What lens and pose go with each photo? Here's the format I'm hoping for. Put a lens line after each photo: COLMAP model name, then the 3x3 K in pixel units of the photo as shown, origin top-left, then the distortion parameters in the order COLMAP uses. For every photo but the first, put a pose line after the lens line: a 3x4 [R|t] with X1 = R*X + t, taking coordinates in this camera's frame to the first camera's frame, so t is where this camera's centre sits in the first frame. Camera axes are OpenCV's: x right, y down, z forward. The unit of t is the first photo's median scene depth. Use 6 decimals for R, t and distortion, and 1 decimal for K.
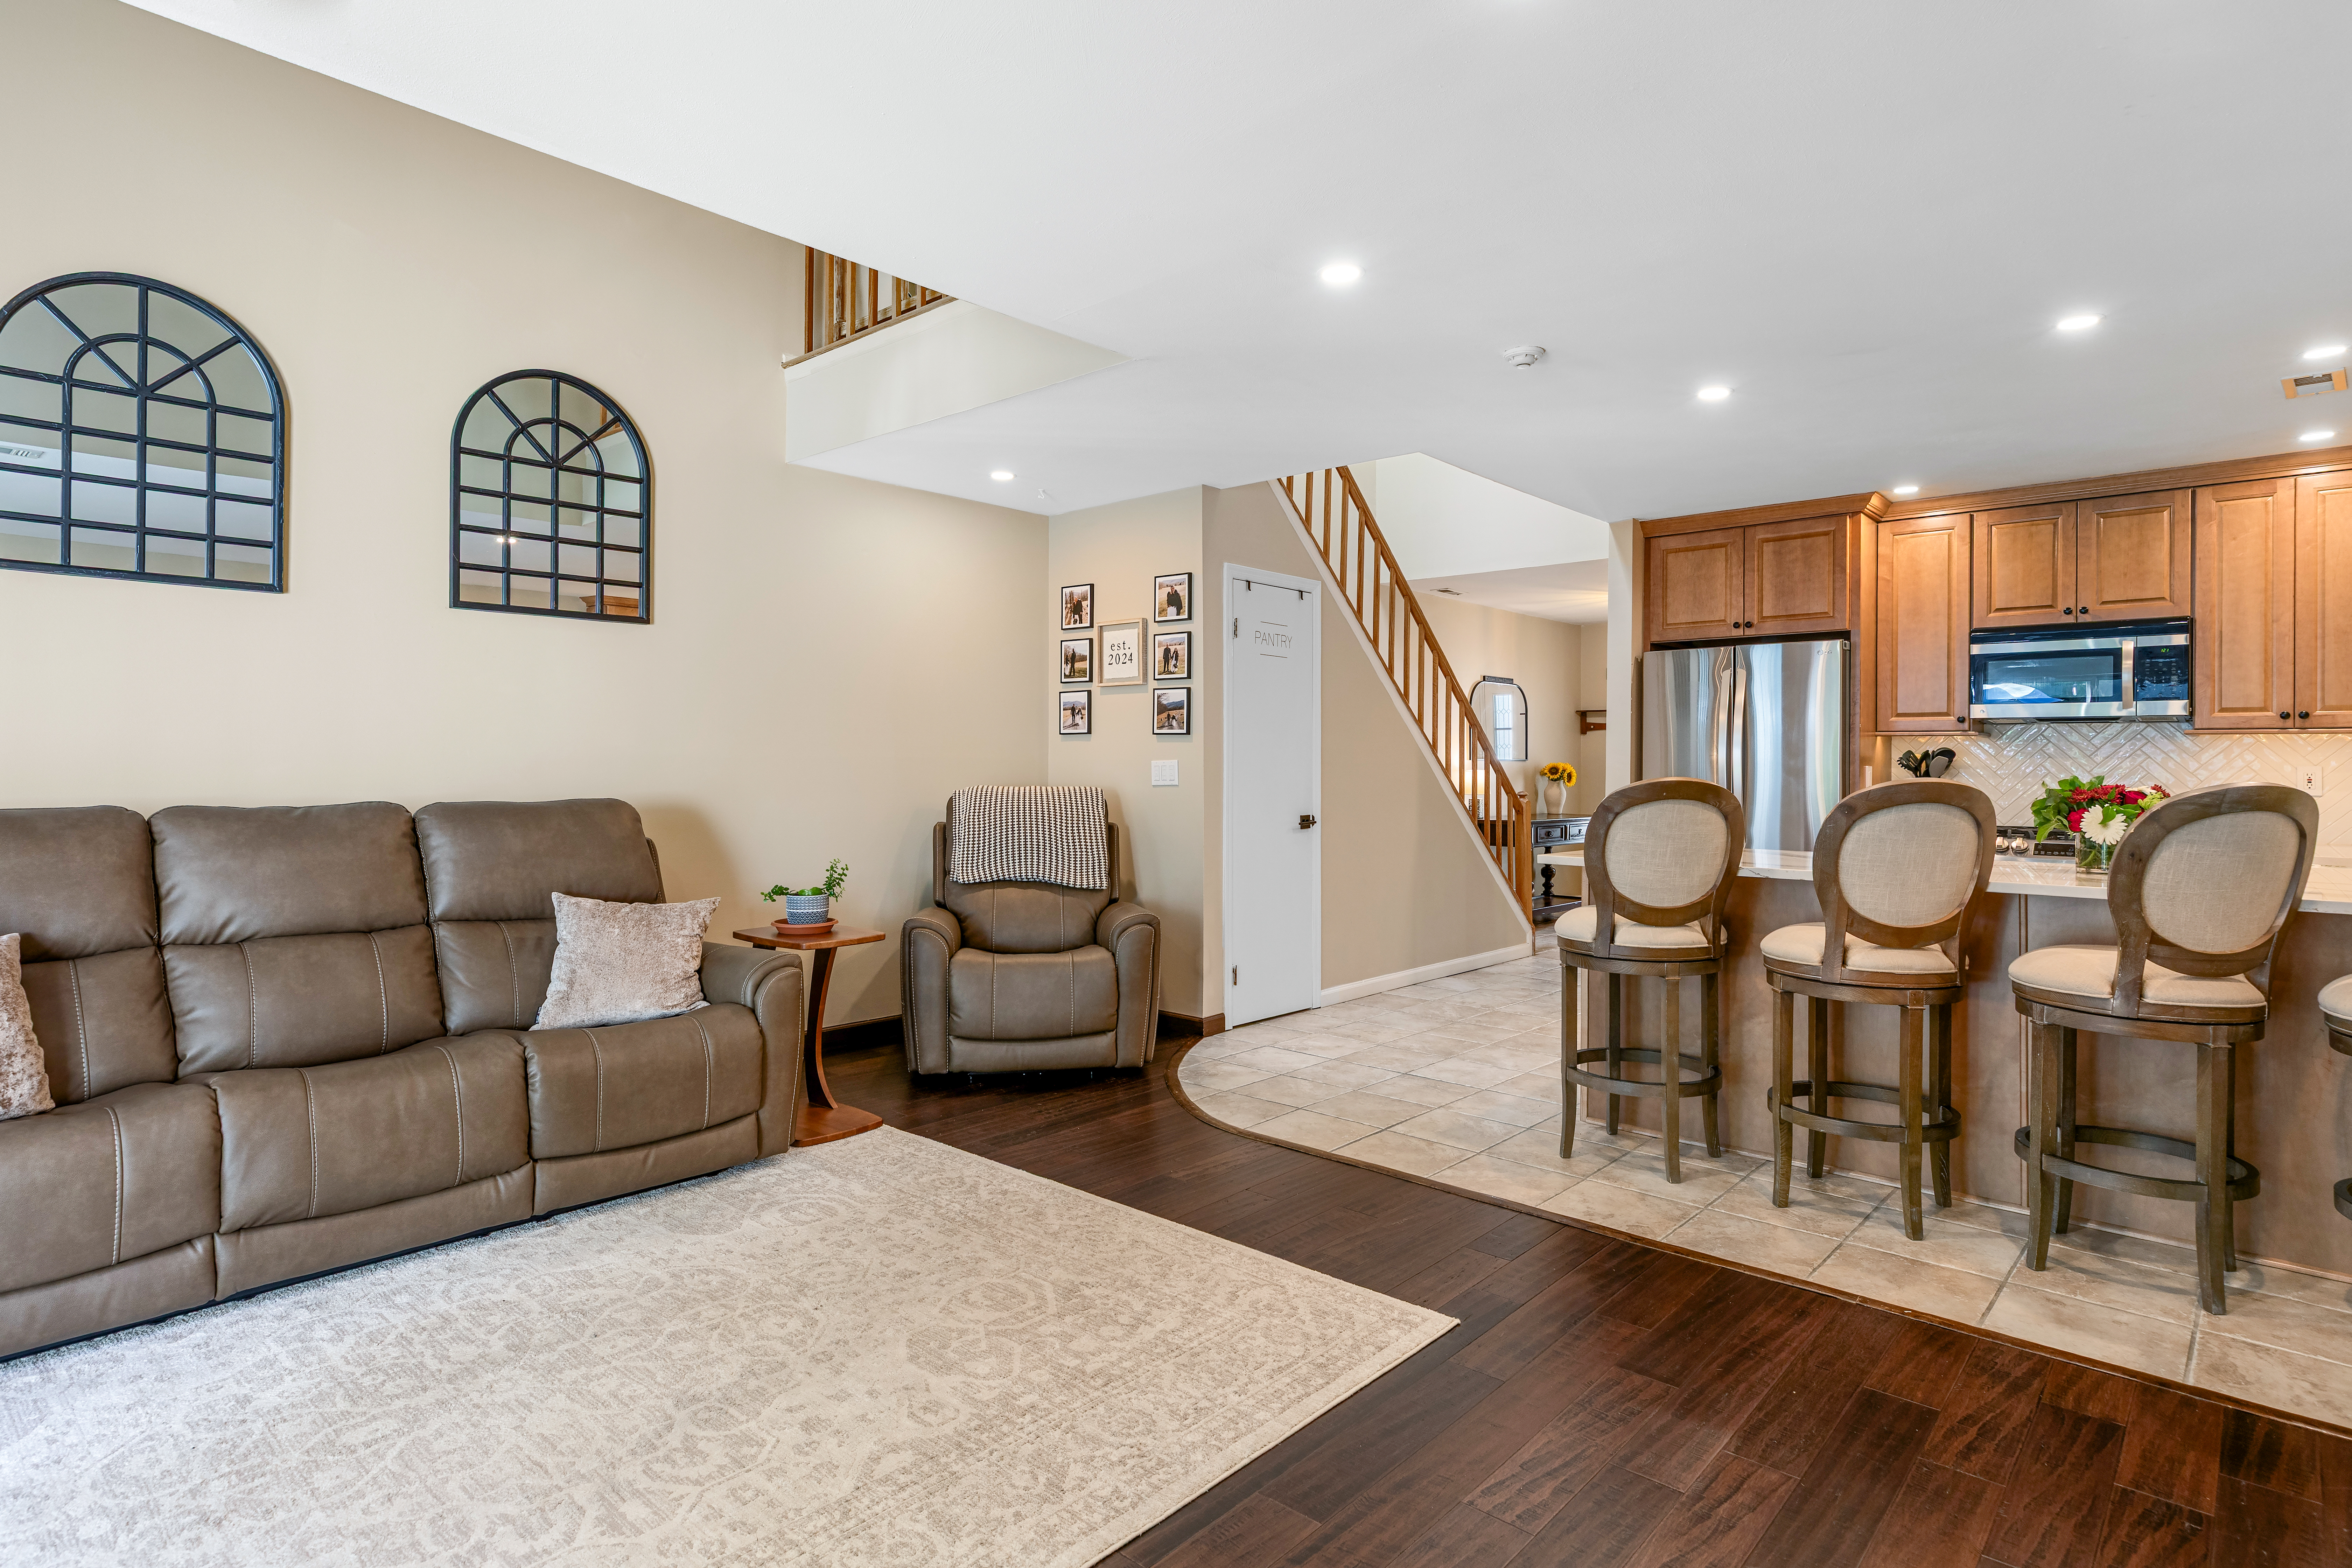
lens RADIAL K [[1233.1, 0, 1163.3], [0, 1233.1, 776.2], [0, 0, 1]] dist [0.002377, 0.000948]
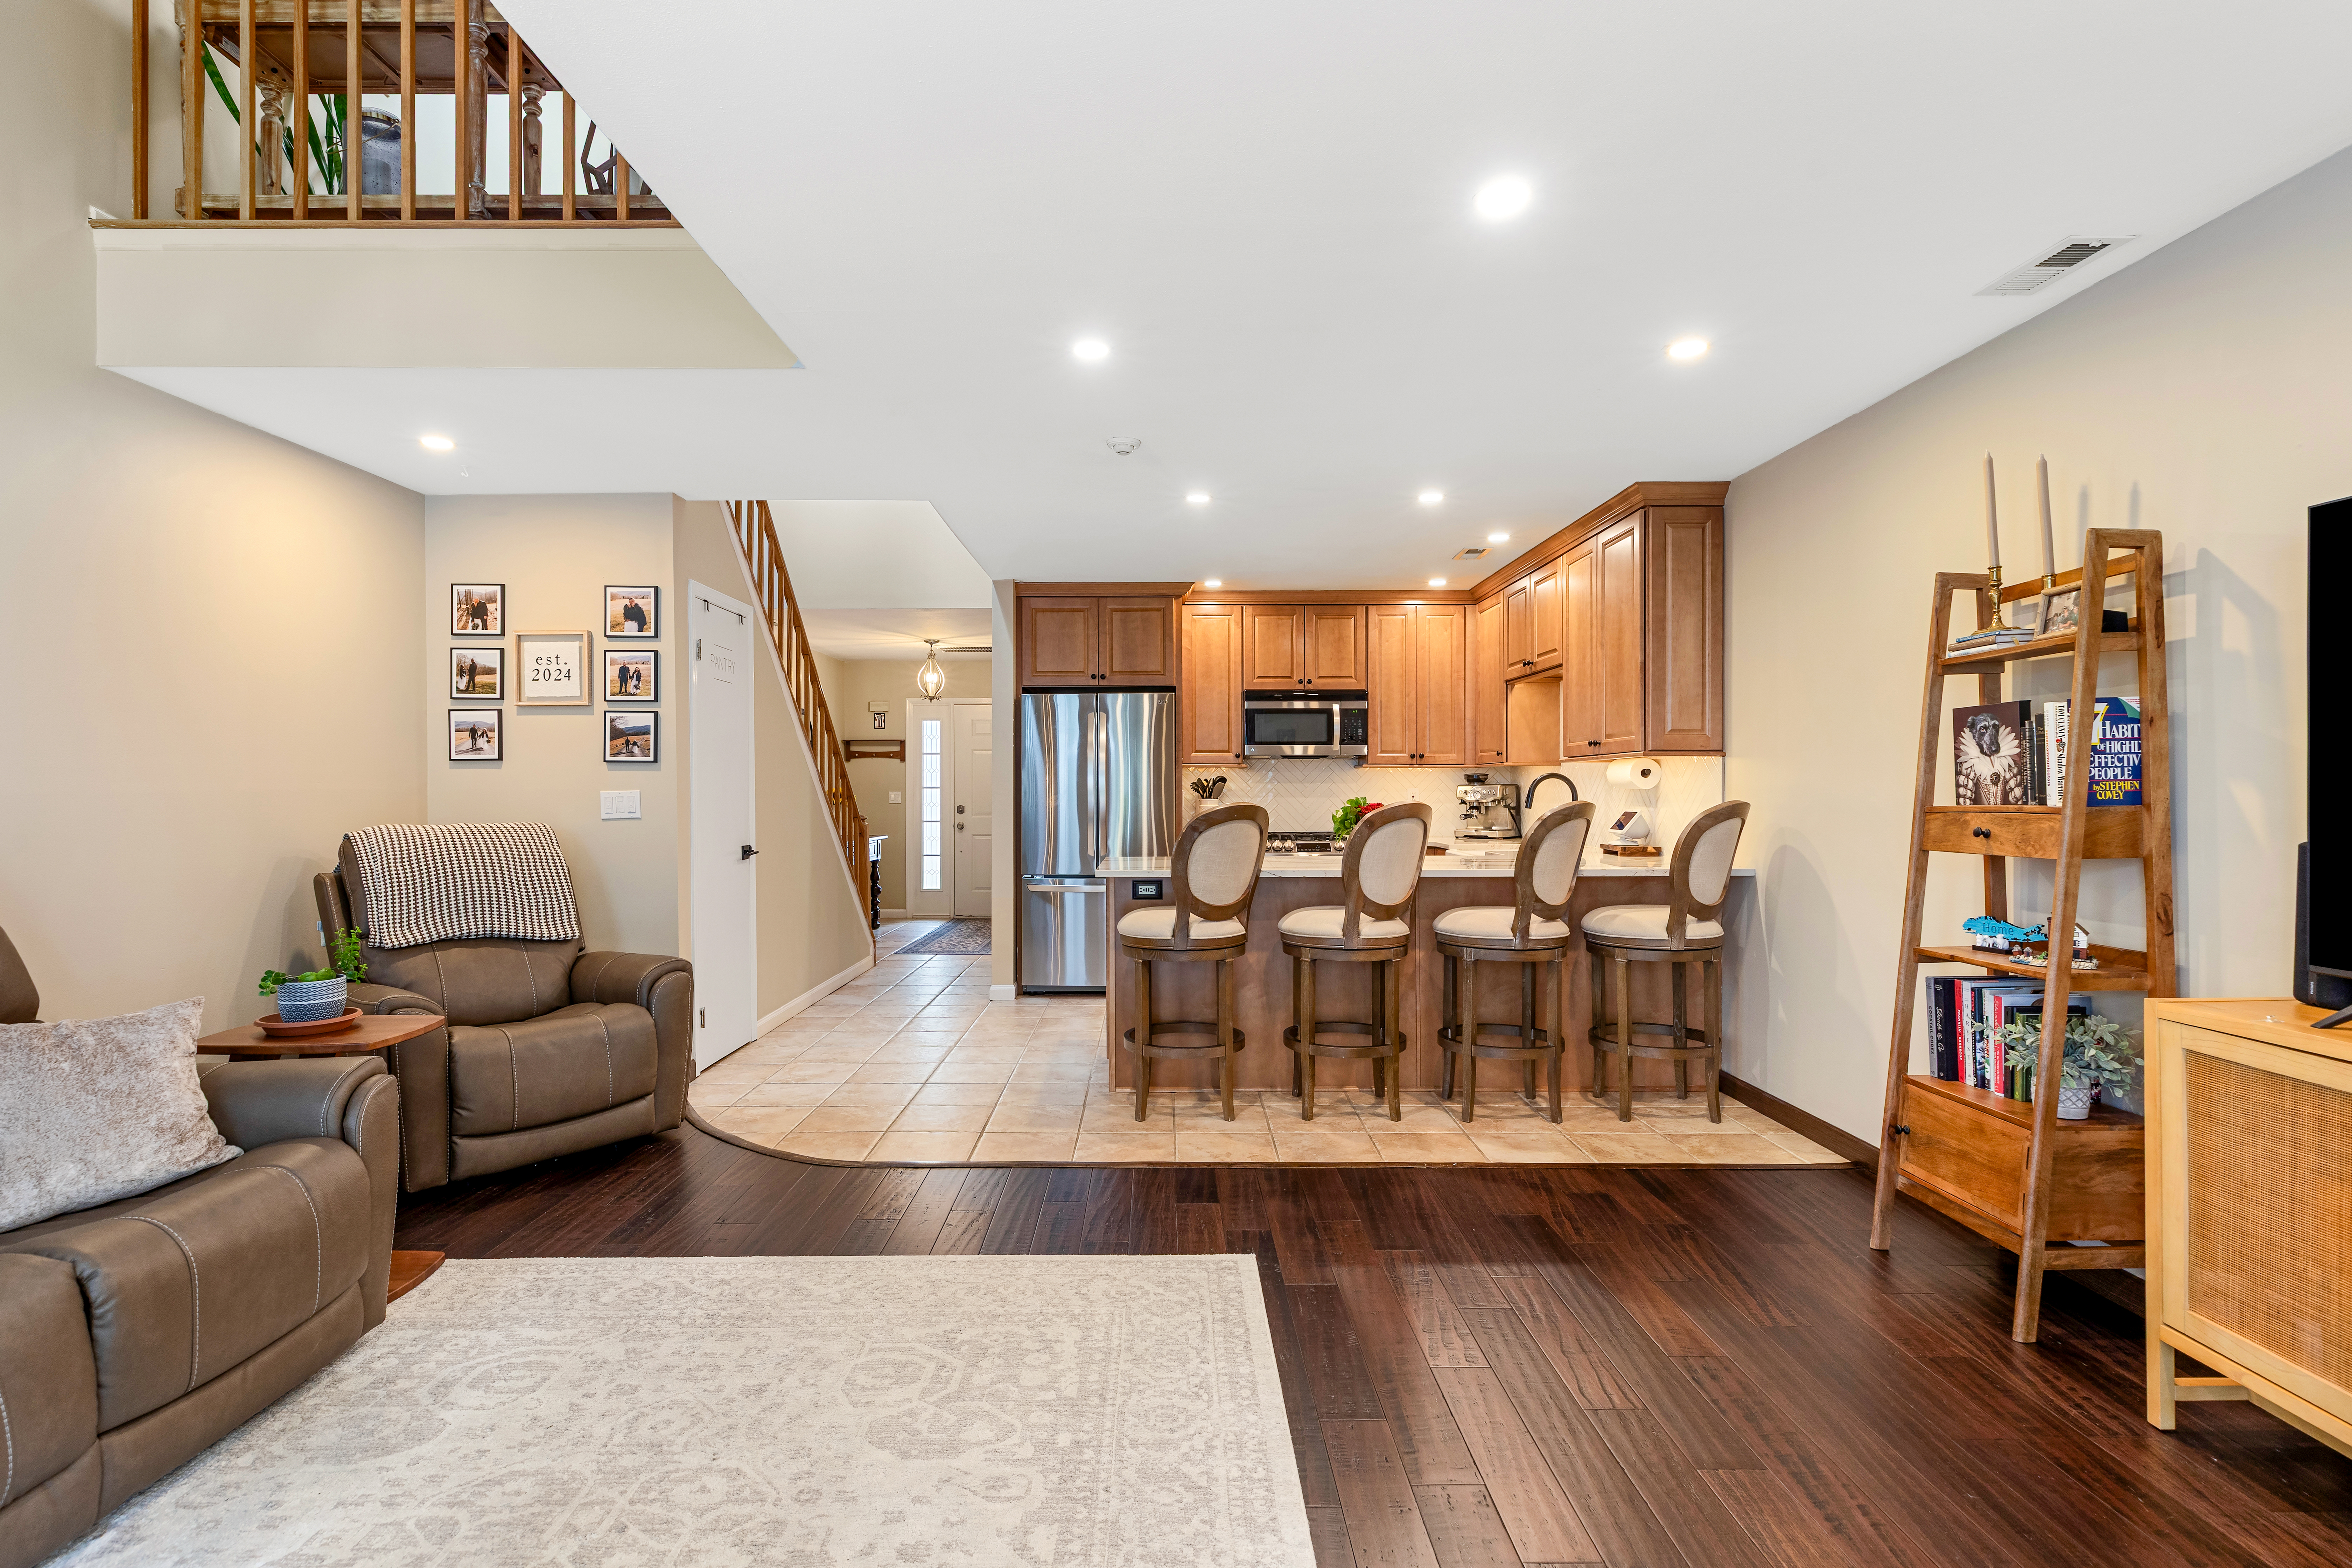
lens RADIAL K [[1158.1, 0, 1167.3], [0, 1158.1, 802.4], [0, 0, 1]] dist [0.001673, -0.000499]
pose [[0.736588, -0.016263, 0.676146, -0.321383], [0.014033, 0.999863, 0.008762, -0.007224], [-0.676196, 0.003034, 0.736715, 0.121471]]
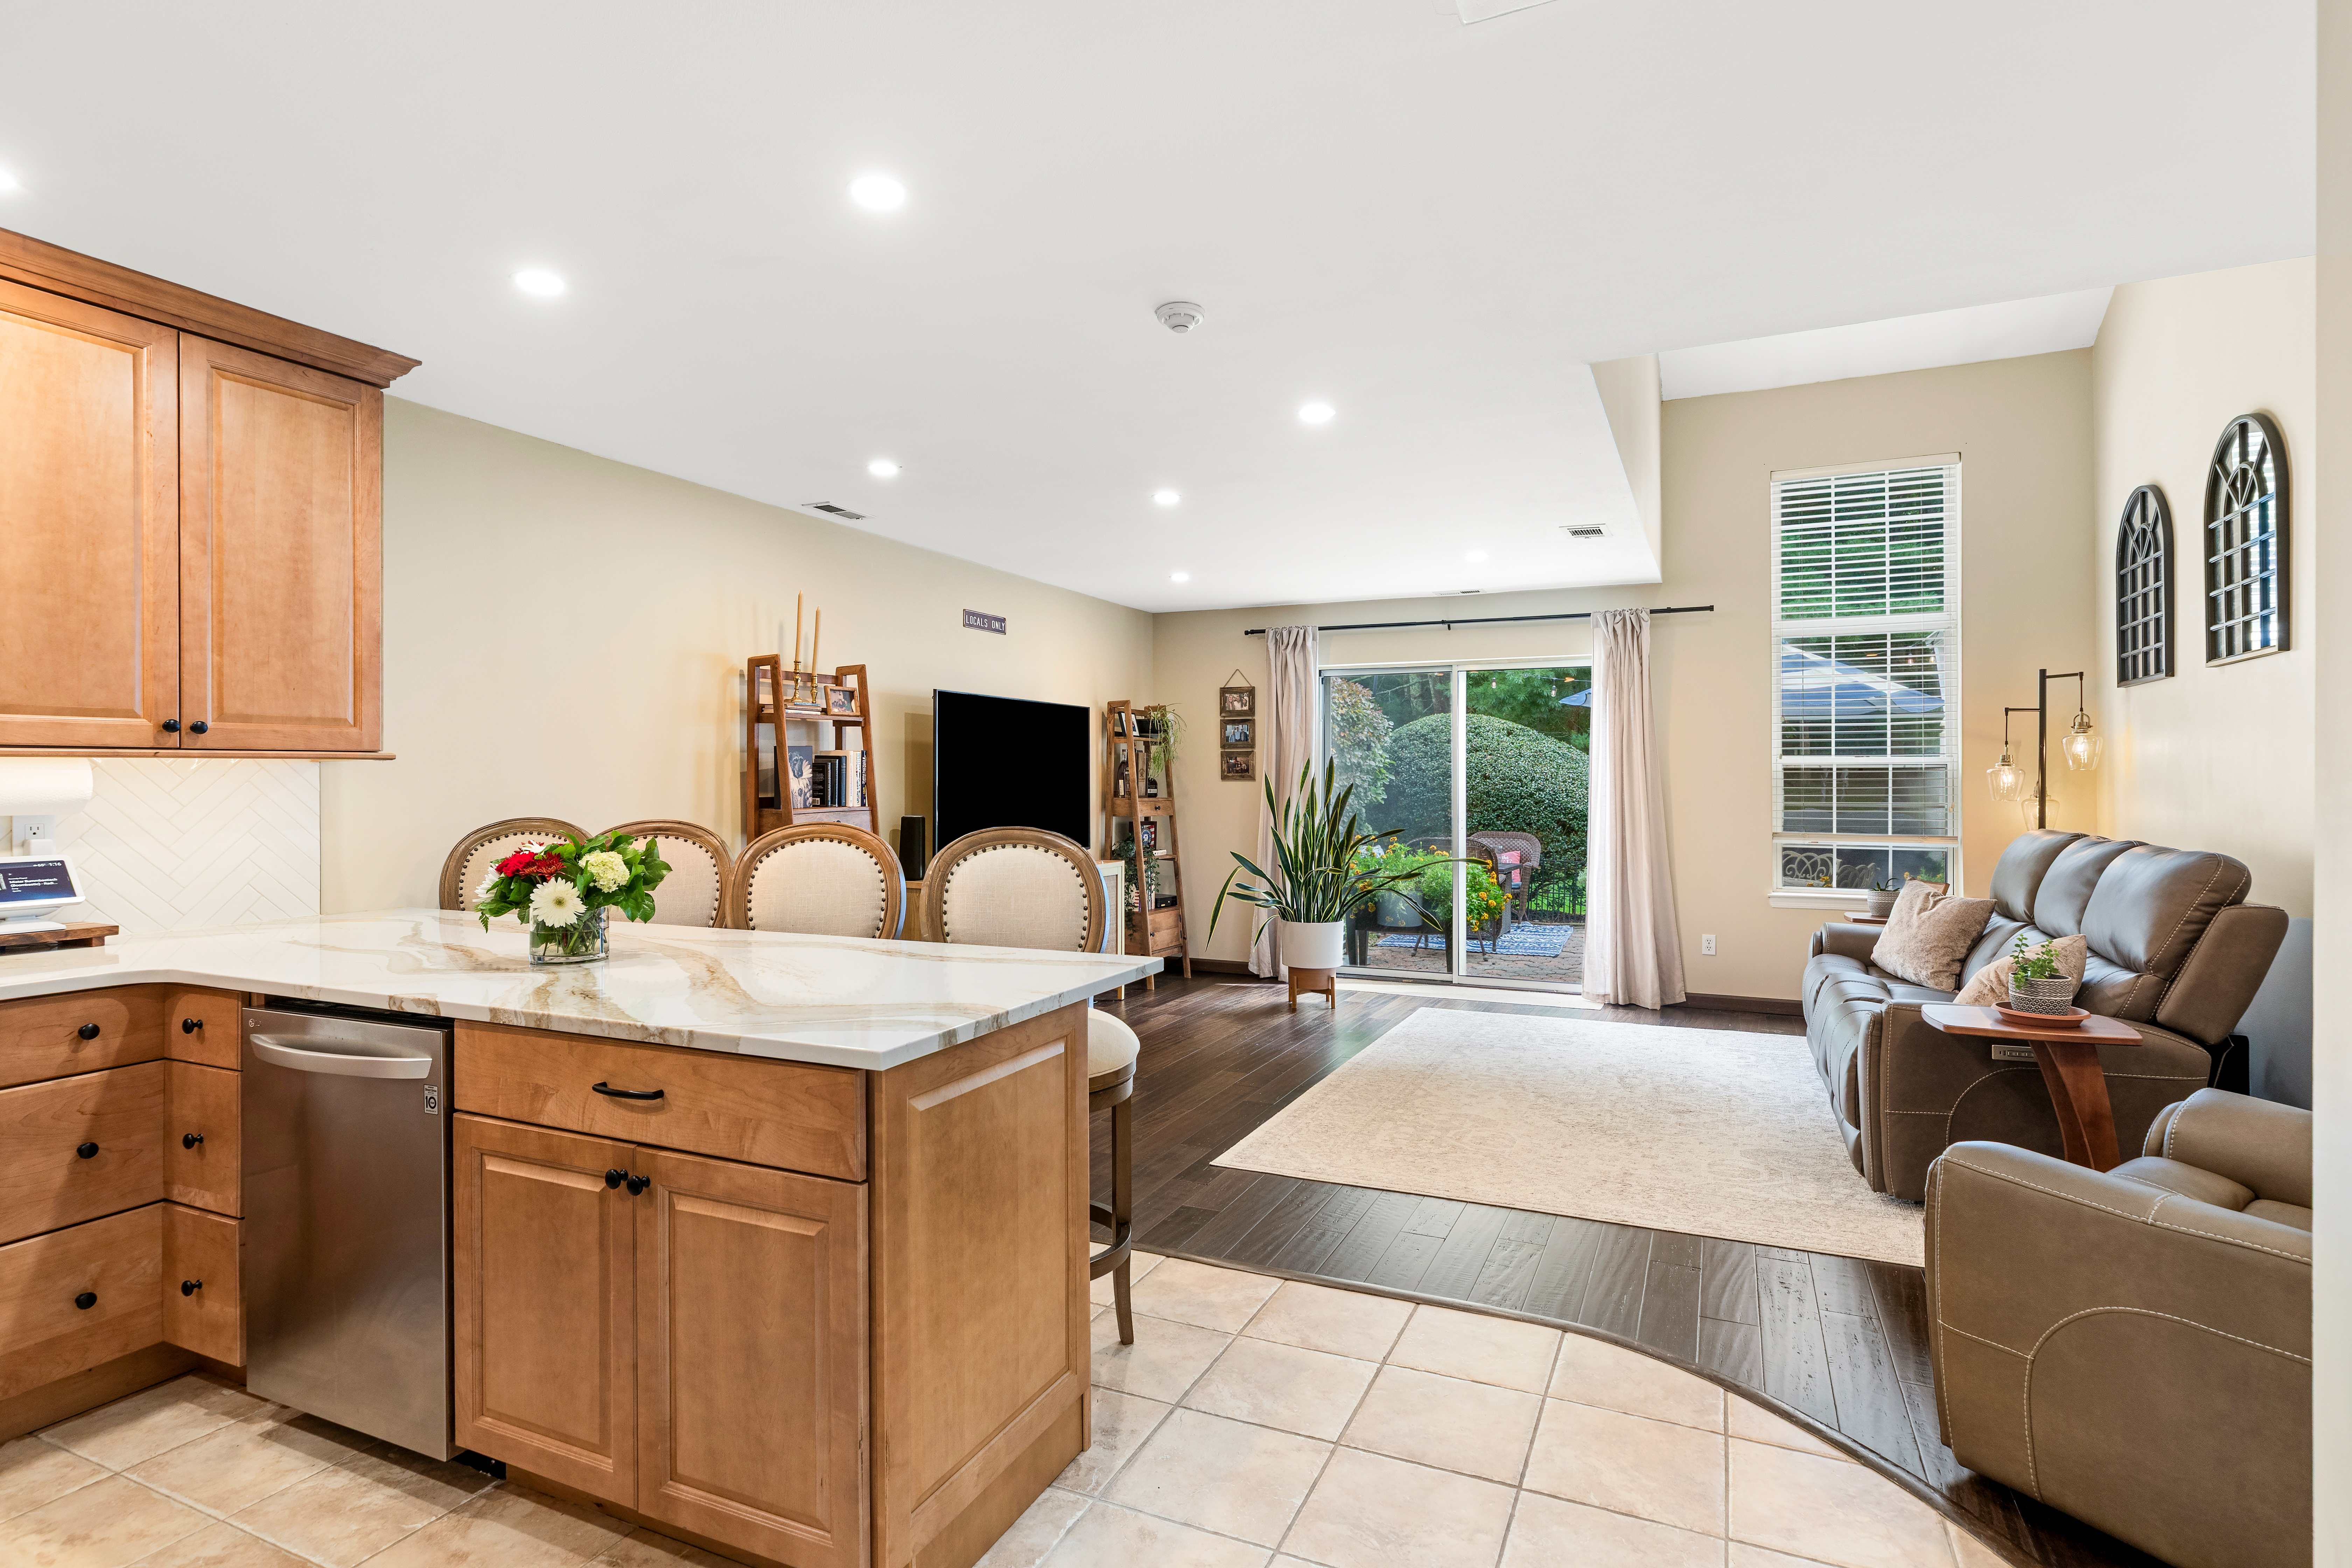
lens RADIAL K [[1198.1, 0, 1182.1], [0, 1198.1, 771.2], [0, 0, 1]] dist [0.001275, 0.000837]
pose [[-0.951501, -0.004324, -0.307615, 0.406380], [-0.004769, 0.999988, 0.000698, -0.028107], [0.307609, 0.002131, -0.951511, 1.330698]]
